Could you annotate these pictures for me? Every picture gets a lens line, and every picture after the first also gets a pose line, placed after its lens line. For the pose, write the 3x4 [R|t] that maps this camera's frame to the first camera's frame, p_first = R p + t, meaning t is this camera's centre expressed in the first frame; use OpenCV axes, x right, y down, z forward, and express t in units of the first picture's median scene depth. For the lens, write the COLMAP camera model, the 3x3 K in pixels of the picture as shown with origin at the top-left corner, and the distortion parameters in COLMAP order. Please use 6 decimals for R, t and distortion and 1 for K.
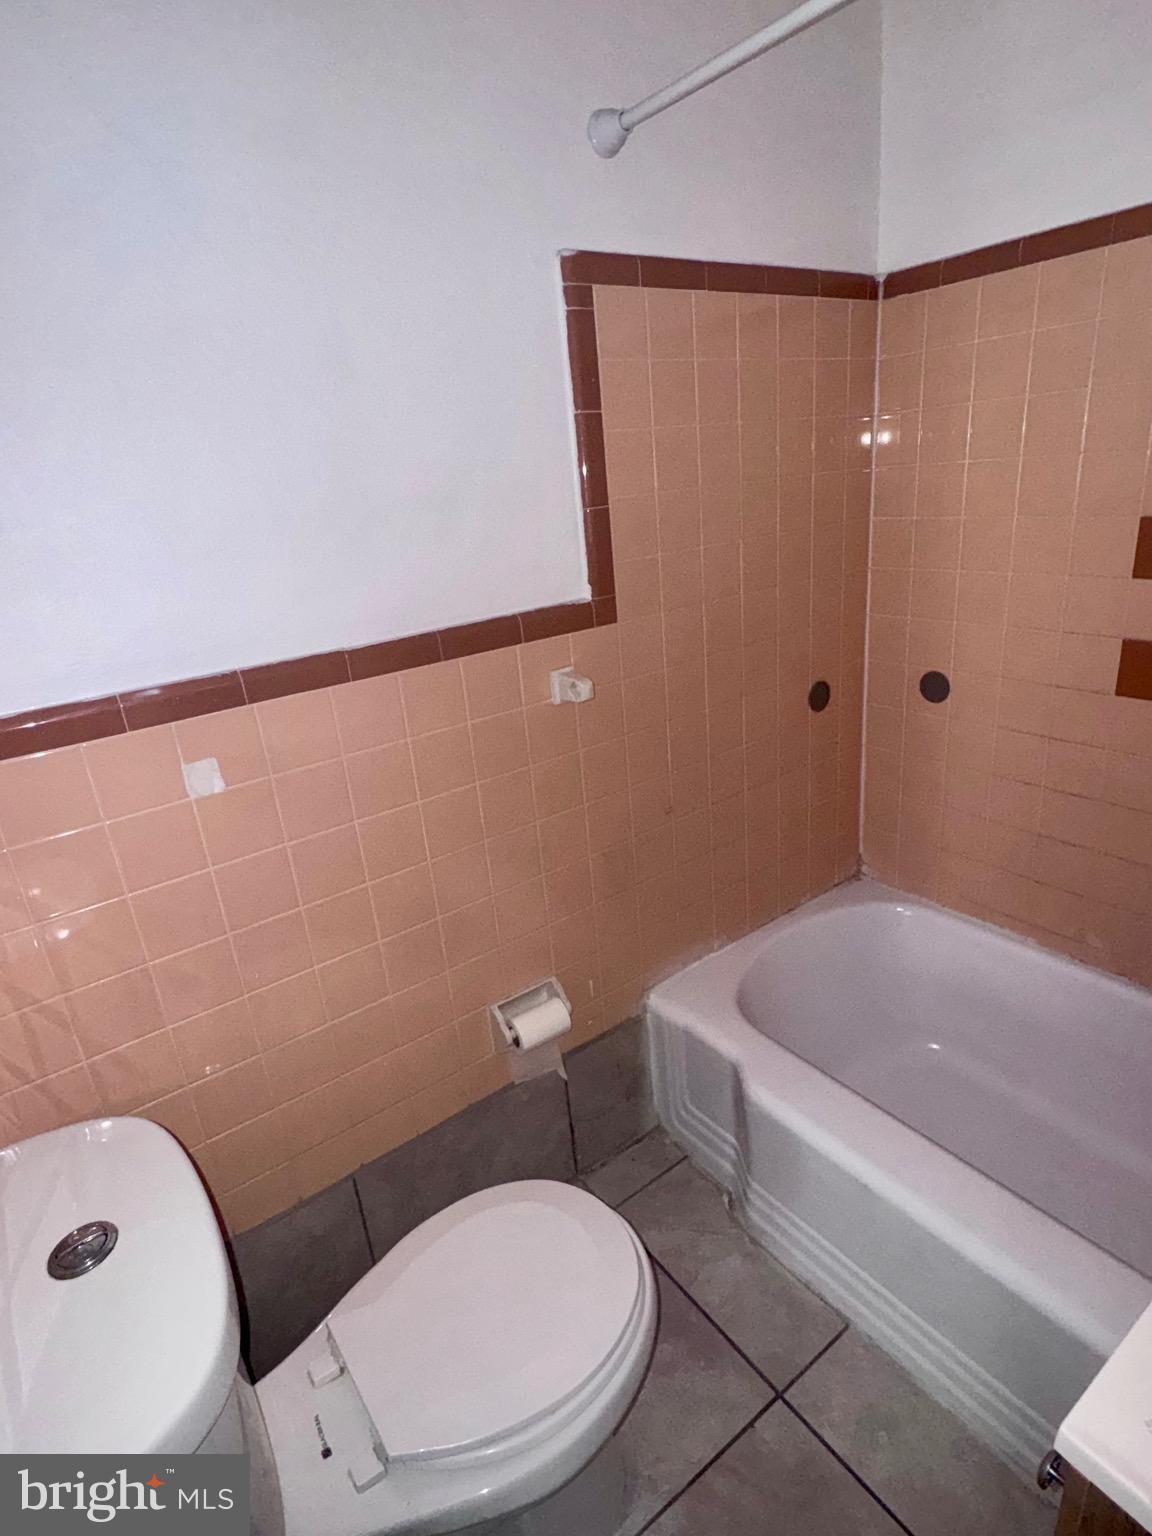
lens RADIAL K [[819.0, 0, 577.3], [0, 819.0, 765.2], [0, 0, 1]] dist [-0.003640, -0.000264]
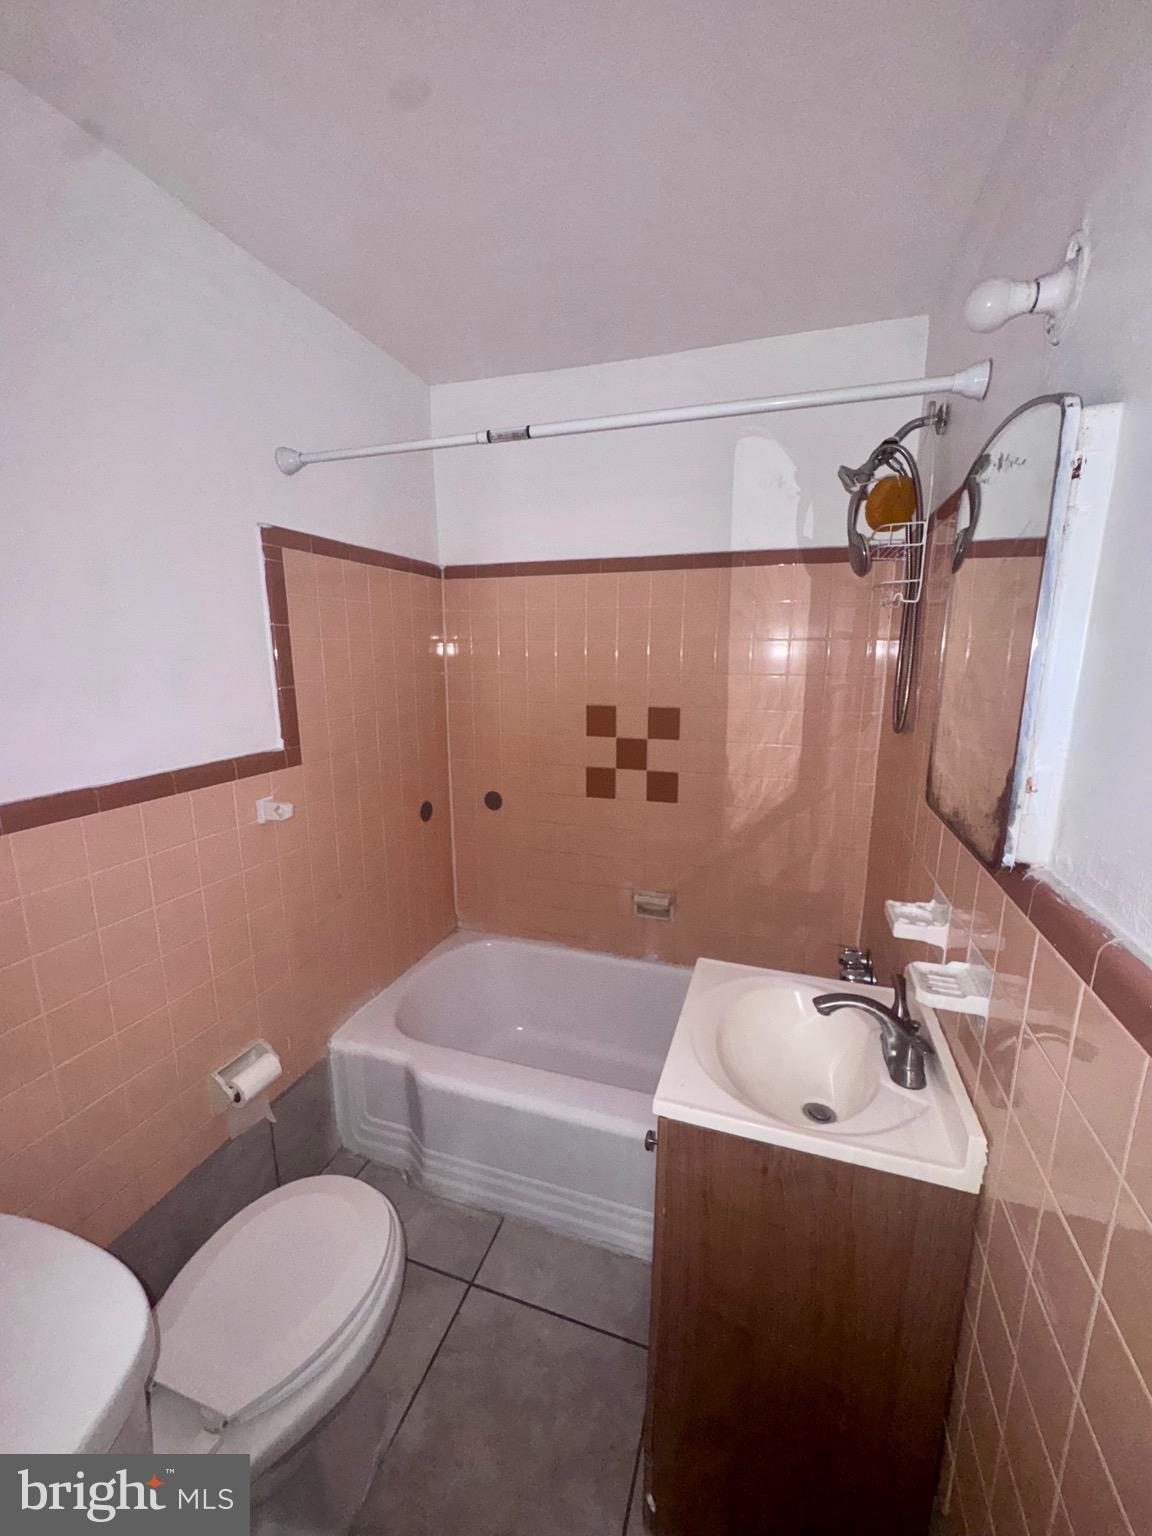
lens RADIAL K [[611.0, 0, 576.6], [0, 611.0, 769.8], [0, 0, 1]] dist [-0.002106, -0.000029]
pose [[0.814347, -0.029416, 0.579632, -0.180620], [0.135357, 0.980800, -0.140394, 0.050894], [-0.564373, 0.192787, 0.802693, -0.133018]]
